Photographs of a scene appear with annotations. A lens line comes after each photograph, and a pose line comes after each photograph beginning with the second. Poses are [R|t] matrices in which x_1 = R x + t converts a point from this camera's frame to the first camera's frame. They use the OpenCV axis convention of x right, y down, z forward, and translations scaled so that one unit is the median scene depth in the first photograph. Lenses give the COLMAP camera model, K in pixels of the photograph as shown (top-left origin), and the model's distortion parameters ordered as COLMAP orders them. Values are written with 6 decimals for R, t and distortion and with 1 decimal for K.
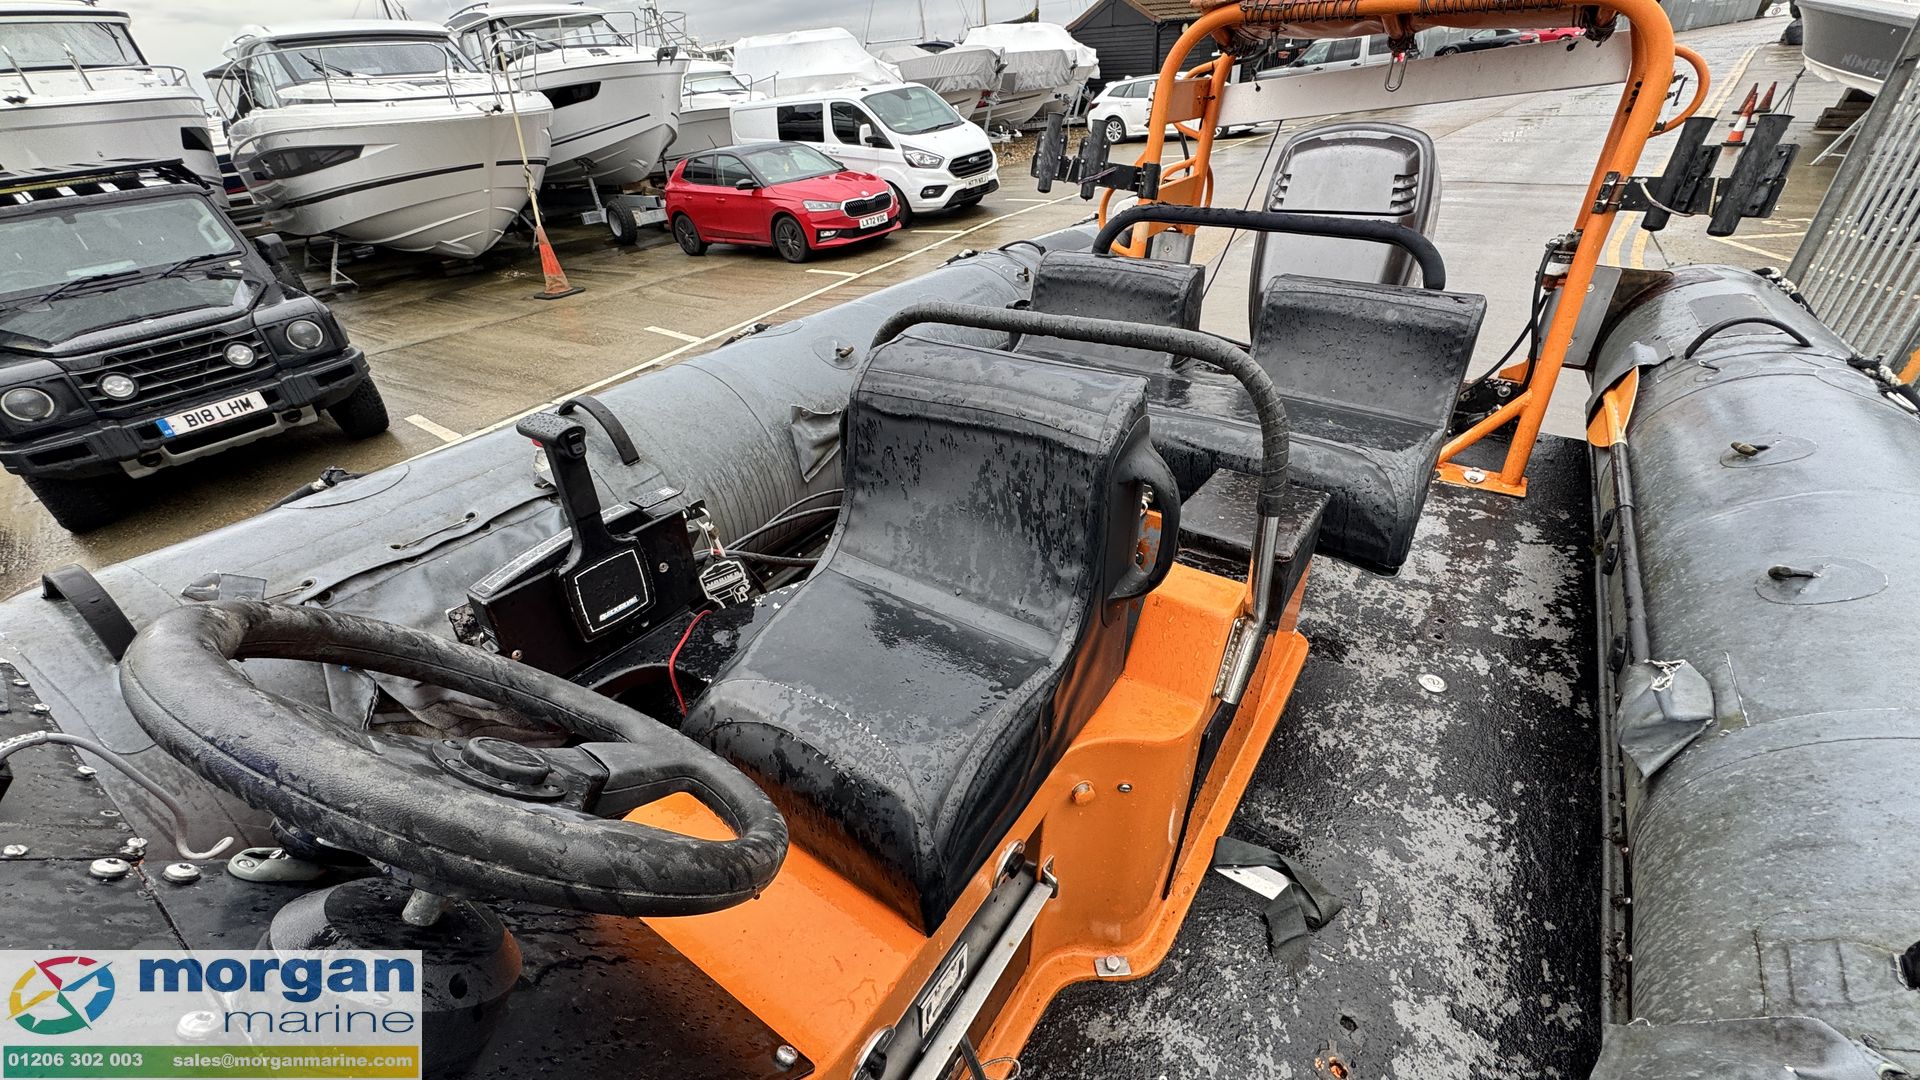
lens RADIAL K [[760.0, 0, 961.1], [0, 760.0, 539.7], [0, 0, 1]] dist [-0.004100, 0.000398]
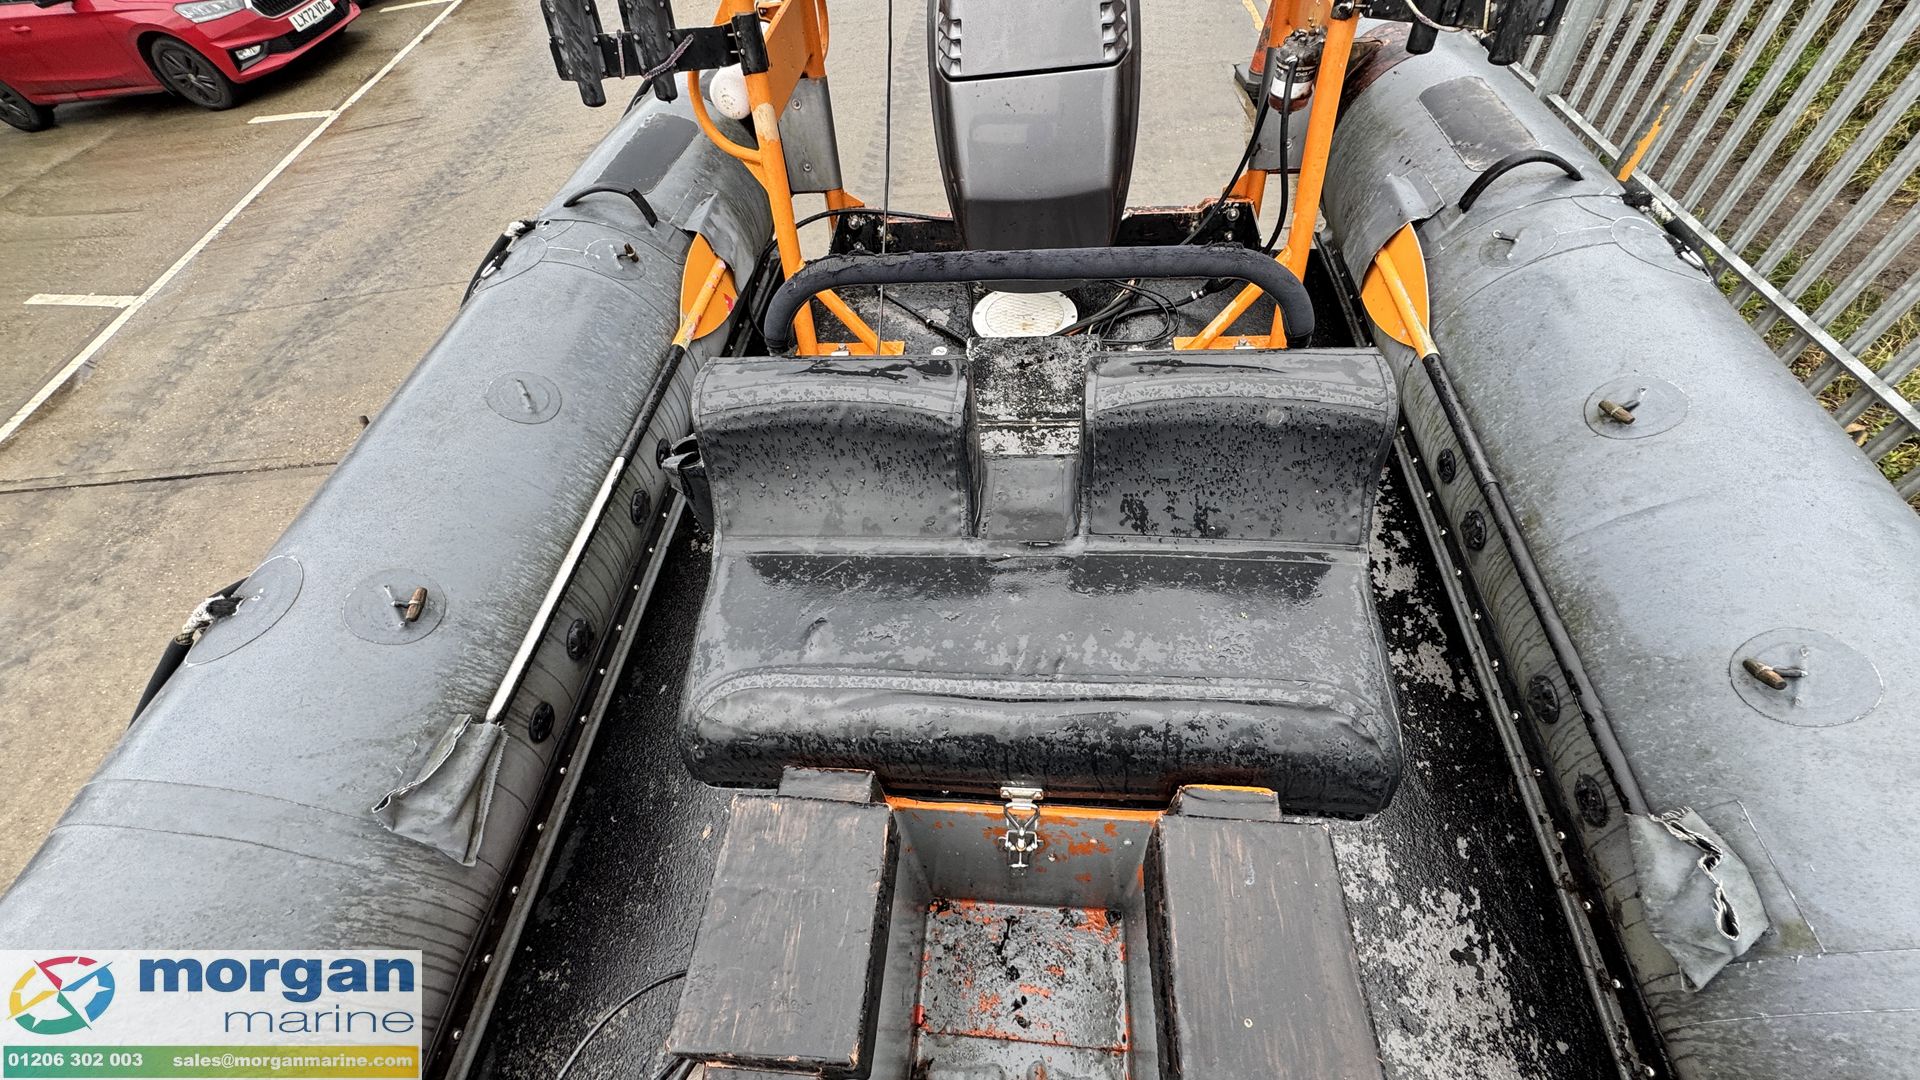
lens RADIAL K [[760.0, 0, 960.1], [0, 760.0, 537.9], [0, 0, 1]] dist [-0.004100, 0.000398]
pose [[0.869669, -0.414382, 0.268260, 0.029302], [0.309821, 0.881270, 0.356896, -0.147679], [-0.384301, -0.227268, 0.894797, 0.136295]]
